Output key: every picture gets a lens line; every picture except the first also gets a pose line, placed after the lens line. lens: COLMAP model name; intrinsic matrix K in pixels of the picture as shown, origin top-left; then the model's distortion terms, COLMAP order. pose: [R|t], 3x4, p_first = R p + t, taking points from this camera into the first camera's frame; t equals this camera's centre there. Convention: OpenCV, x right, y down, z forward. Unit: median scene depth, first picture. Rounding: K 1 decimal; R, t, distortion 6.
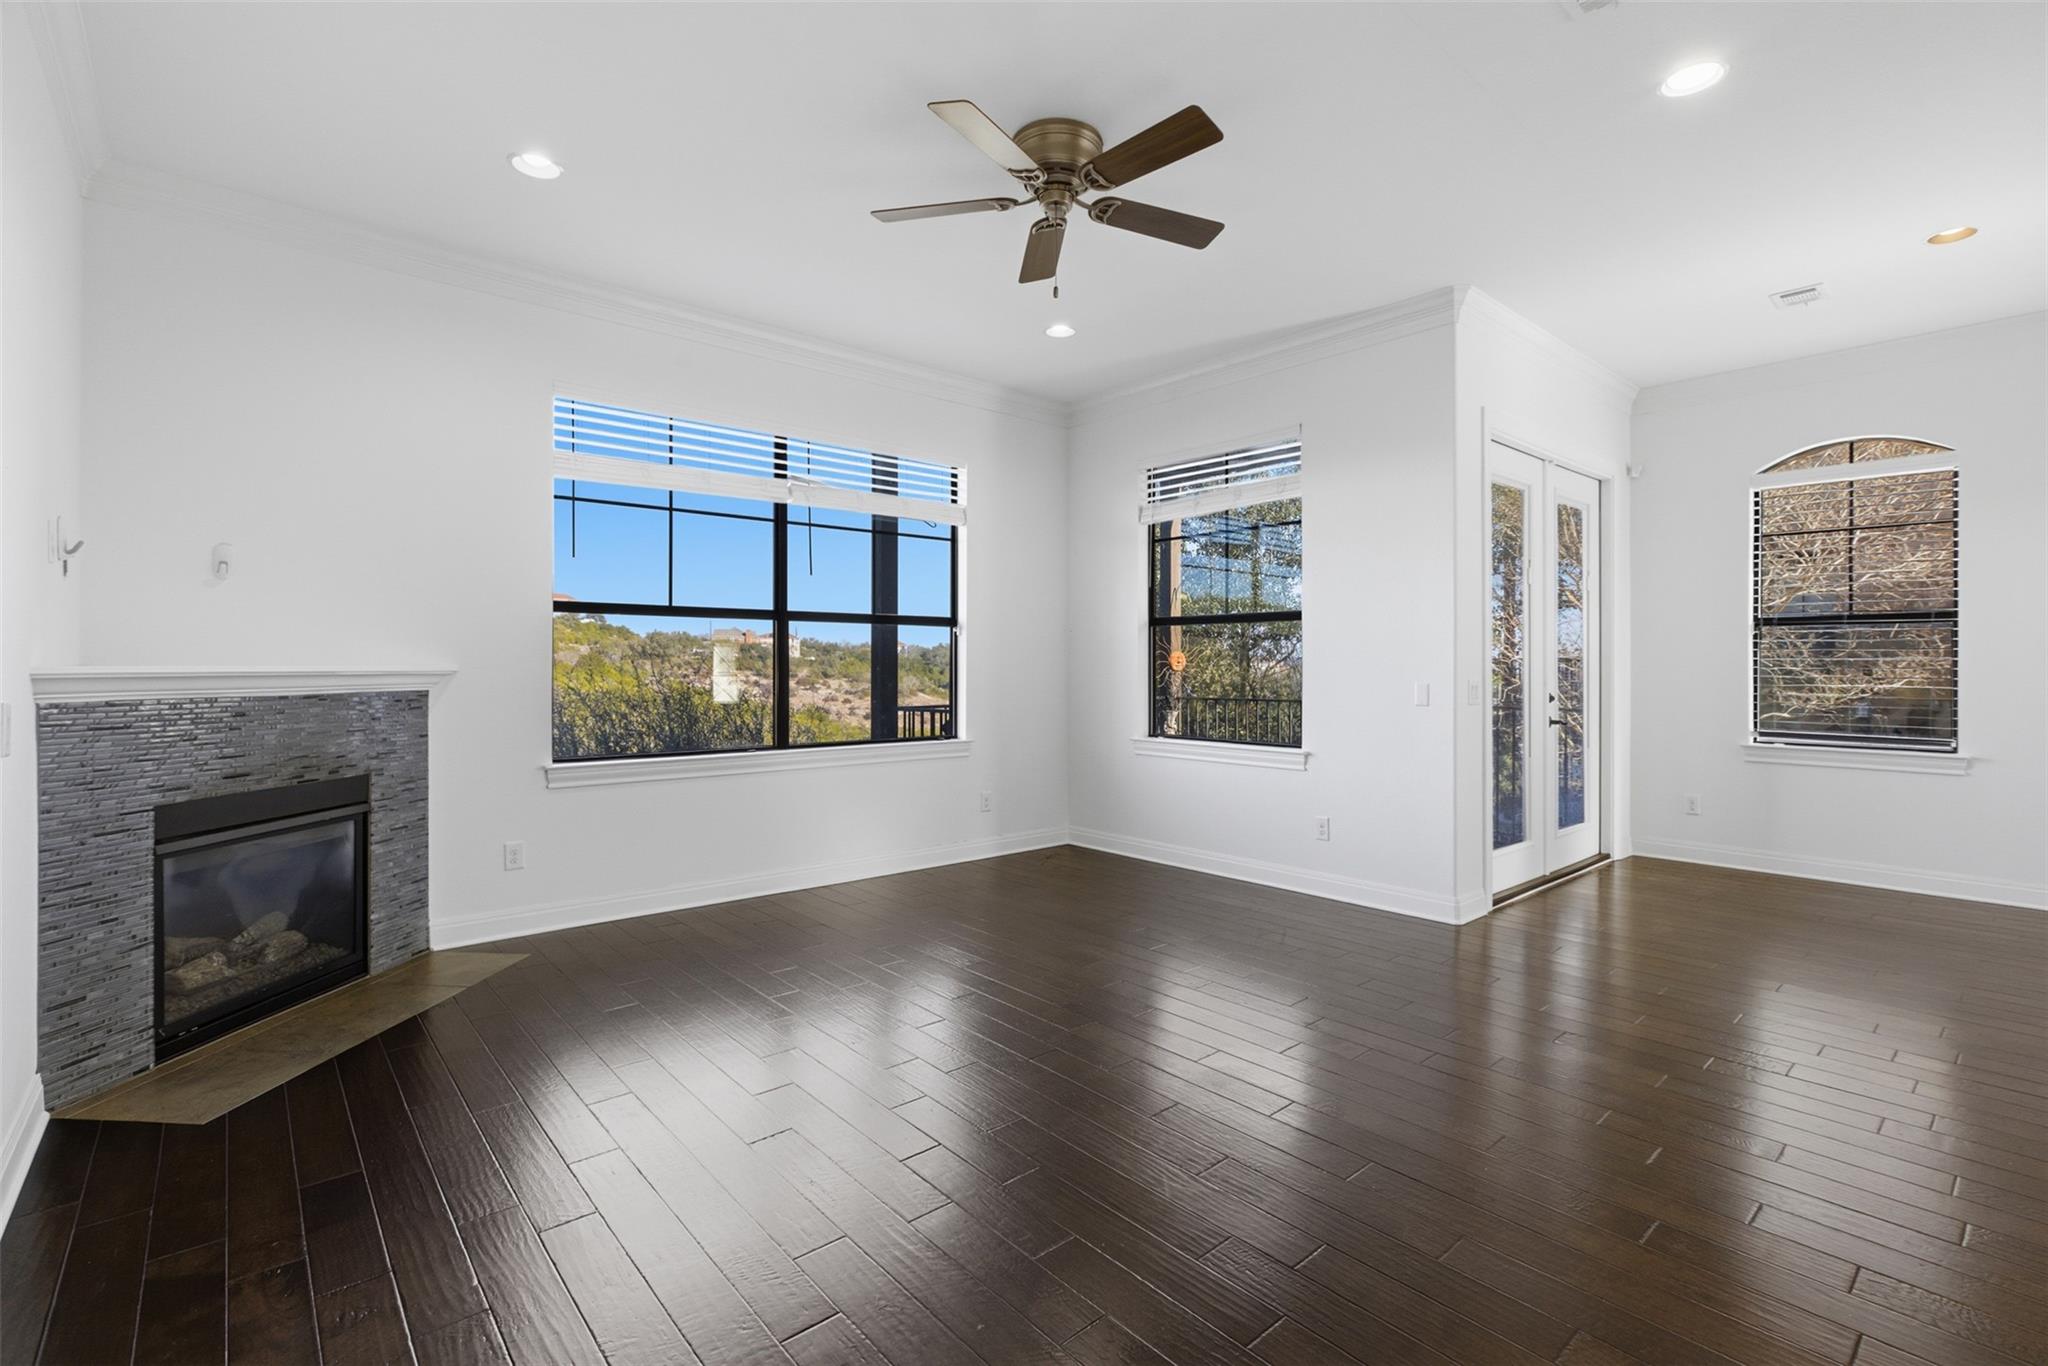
lens RADIAL K [[924.2, 0, 1029.3], [0, 924.2, 680.6], [0, 0, 1]] dist [-0.004128, 0.004098]
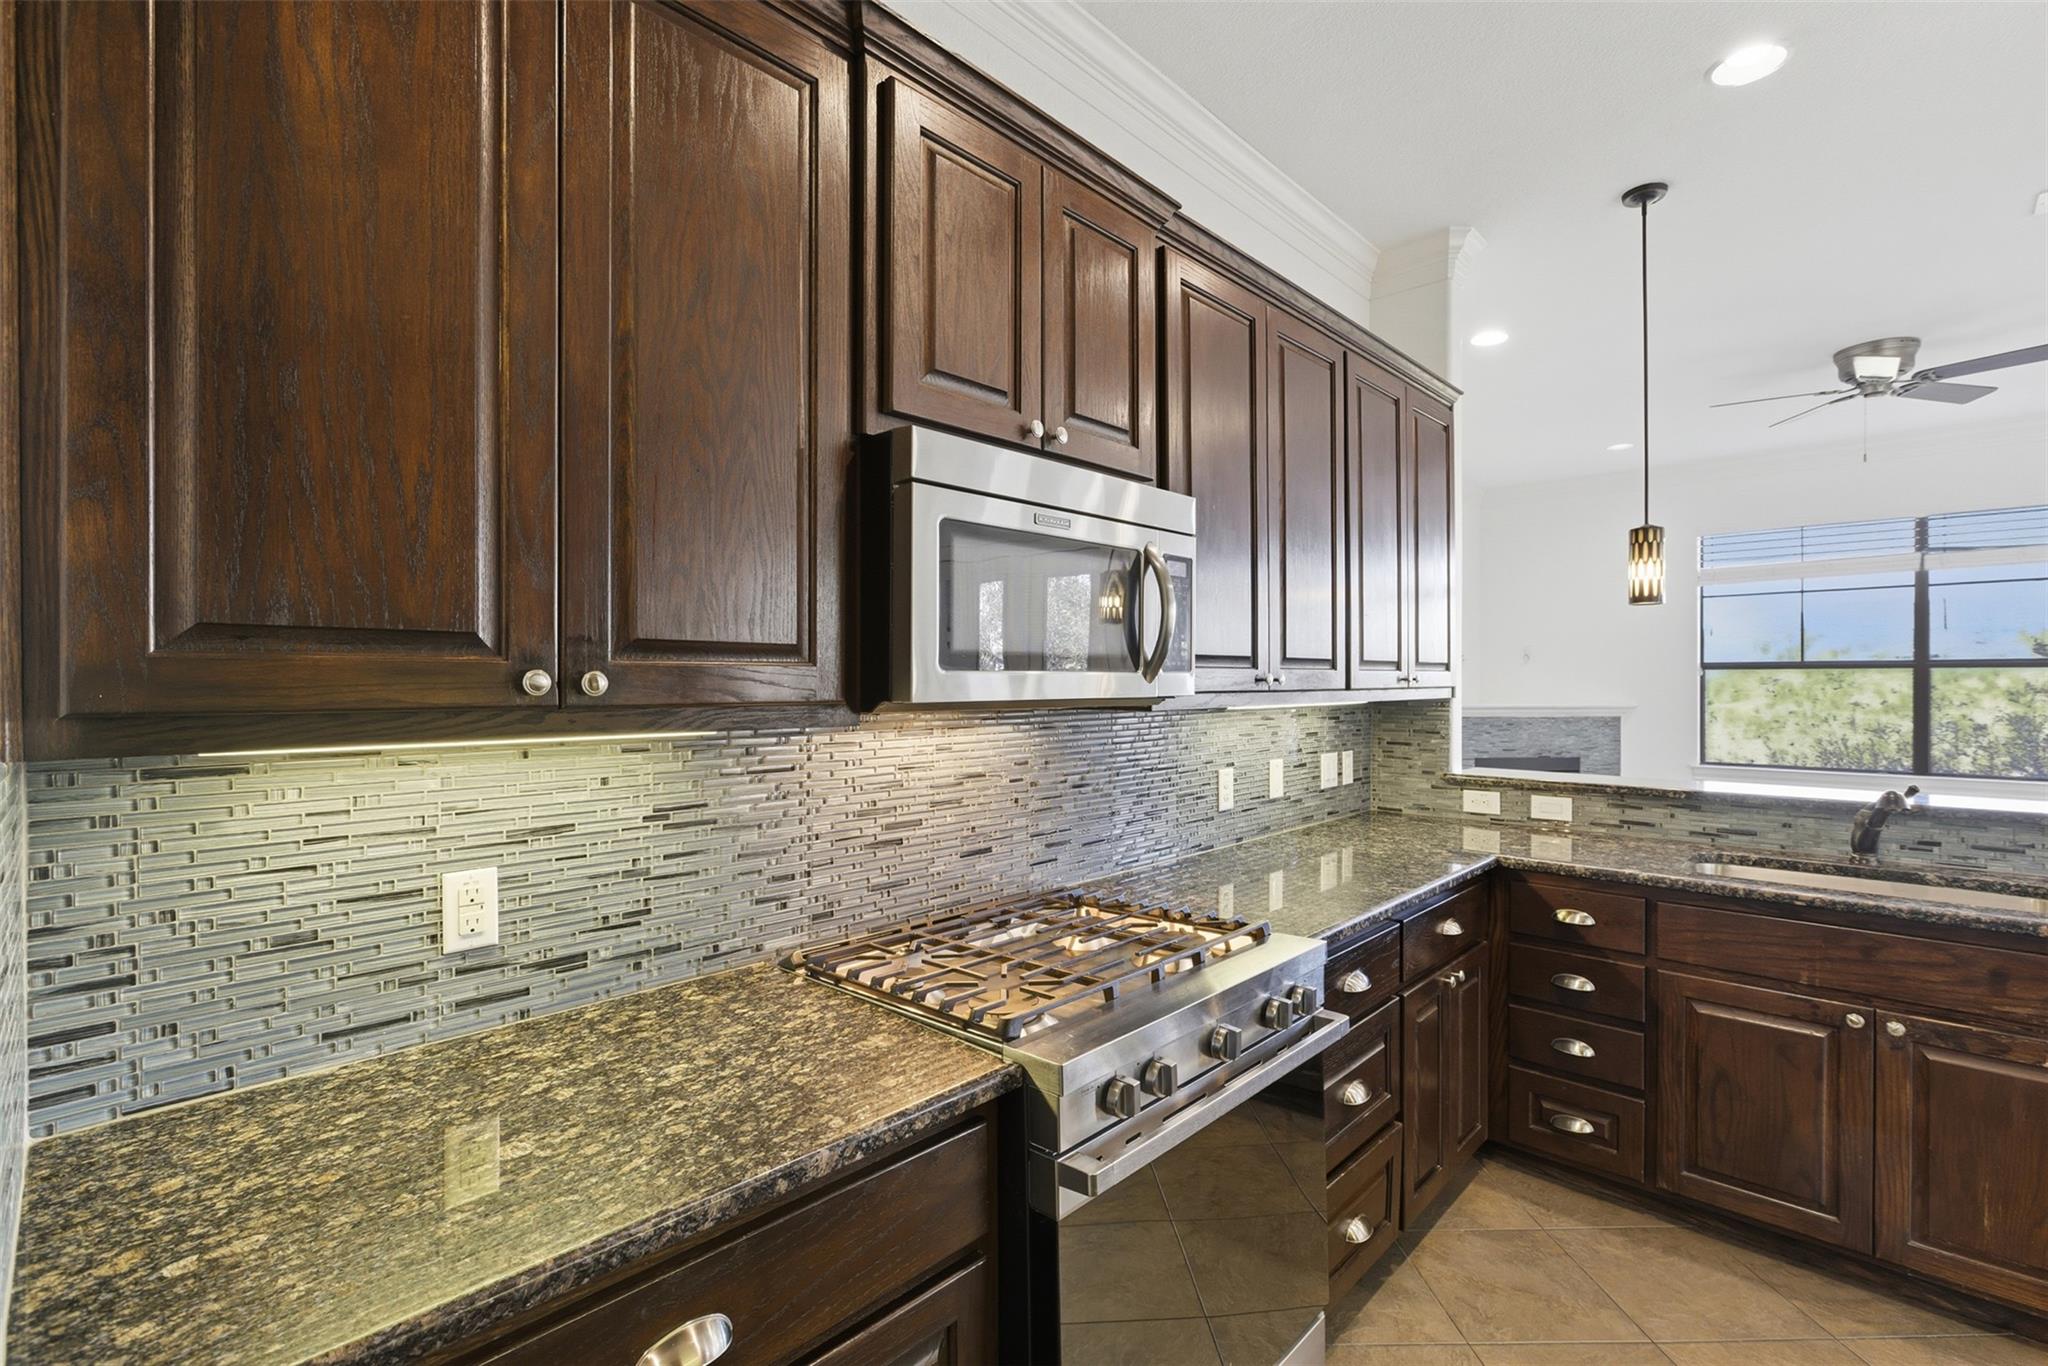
lens RADIAL K [[924.2, 0, 1028.9], [0, 924.2, 687.1], [0, 0, 1]] dist [-0.004128, 0.004098]
pose [[0.097971, 0.003021, -0.995185, 1.145725], [-0.014679, 0.999891, 0.001590, -0.036544], [0.995081, 0.014453, 0.098005, -0.378406]]
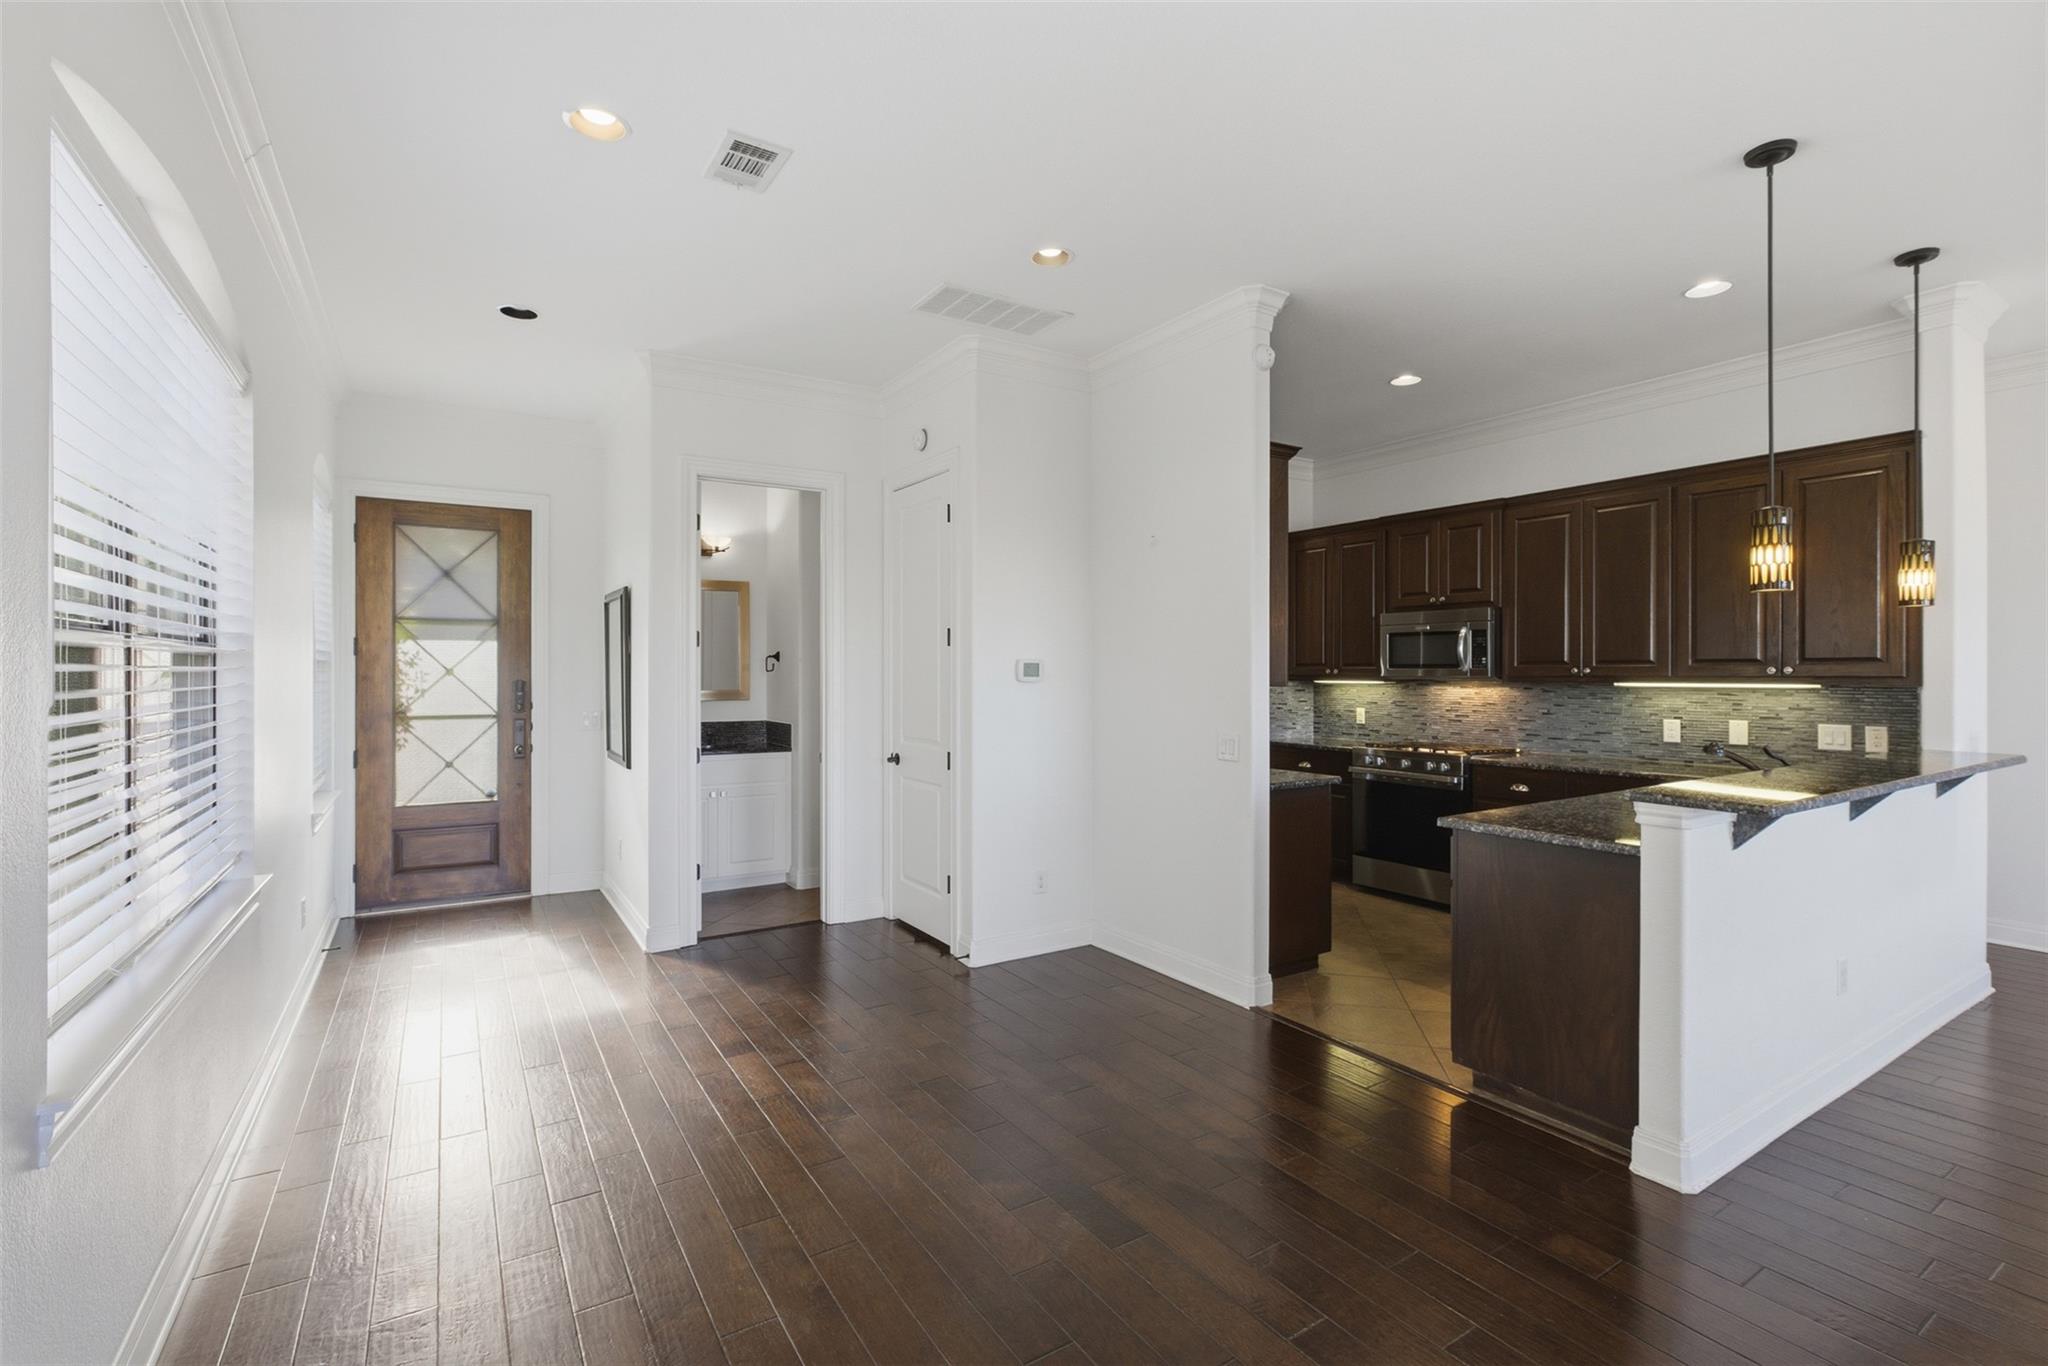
lens RADIAL K [[924.2, 0, 1024.4], [0, 924.2, 671.1], [0, 0, 1]] dist [-0.004128, 0.004098]
pose [[-0.989356, -0.004895, 0.145434, 1.162727], [-0.002684, 0.999878, 0.015390, -0.061921], [-0.145492, 0.014836, -0.989248, 1.363744]]
